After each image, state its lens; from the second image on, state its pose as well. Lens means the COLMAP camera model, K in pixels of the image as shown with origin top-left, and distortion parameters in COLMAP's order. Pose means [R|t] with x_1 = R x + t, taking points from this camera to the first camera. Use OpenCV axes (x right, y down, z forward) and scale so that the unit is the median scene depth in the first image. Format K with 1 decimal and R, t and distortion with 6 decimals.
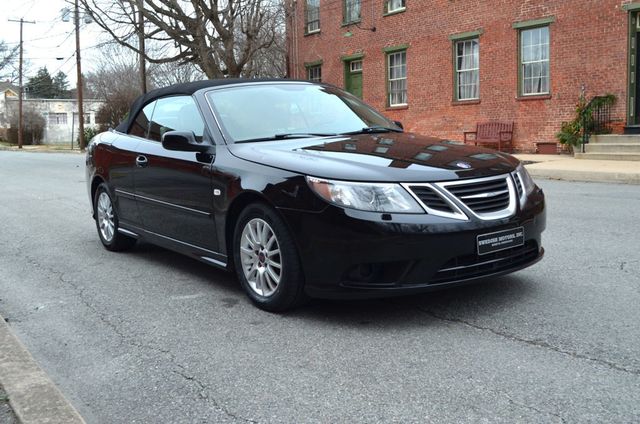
lens RADIAL K [[652.8, 0, 314.9], [0, 652.8, 209.5], [0, 0, 1]] dist [-0.048817, 0.000000]
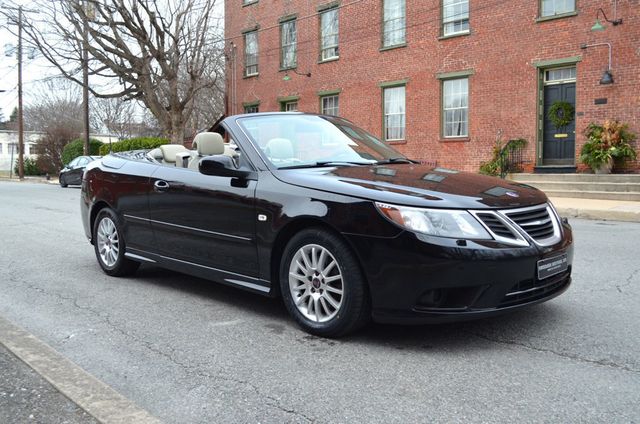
lens RADIAL K [[590.9, 0, 316.1], [0, 590.9, 212.9], [0, 0, 1]] dist [-0.058871, 0.000000]
pose [[0.990151, 0.012918, 0.139406, -0.150560], [-0.006987, 0.999053, -0.042954, 0.003549], [-0.139828, 0.041557, 0.989303, 0.072153]]
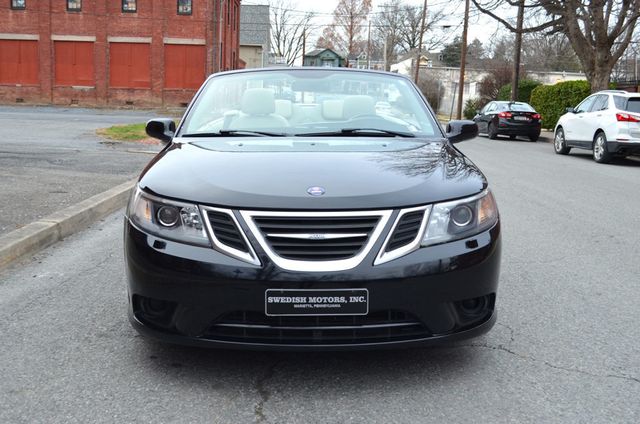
lens RADIAL K [[703.3, 0, 319.3], [0, 703.3, 209.9], [0, 0, 1]] dist [-0.046005, 0.000000]
pose [[0.825479, 0.133316, -0.548463, 0.459059], [-0.116900, 0.991018, 0.064945, -0.068088], [0.552195, 0.010505, 0.833649, 0.234754]]
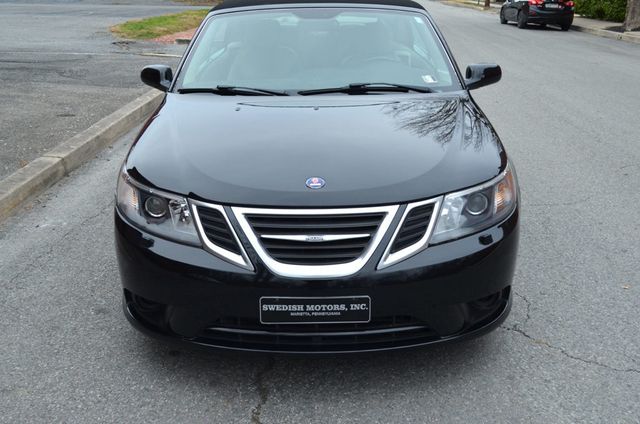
lens RADIAL K [[703.3, 0, 317.1], [0, 703.3, 209.8], [0, 0, 1]] dist [-0.046005, 0.000000]
pose [[0.805831, 0.218813, -0.550233, 0.434385], [-0.105129, 0.967325, 0.230716, -0.142676], [0.582738, -0.128073, 0.802505, 0.288025]]
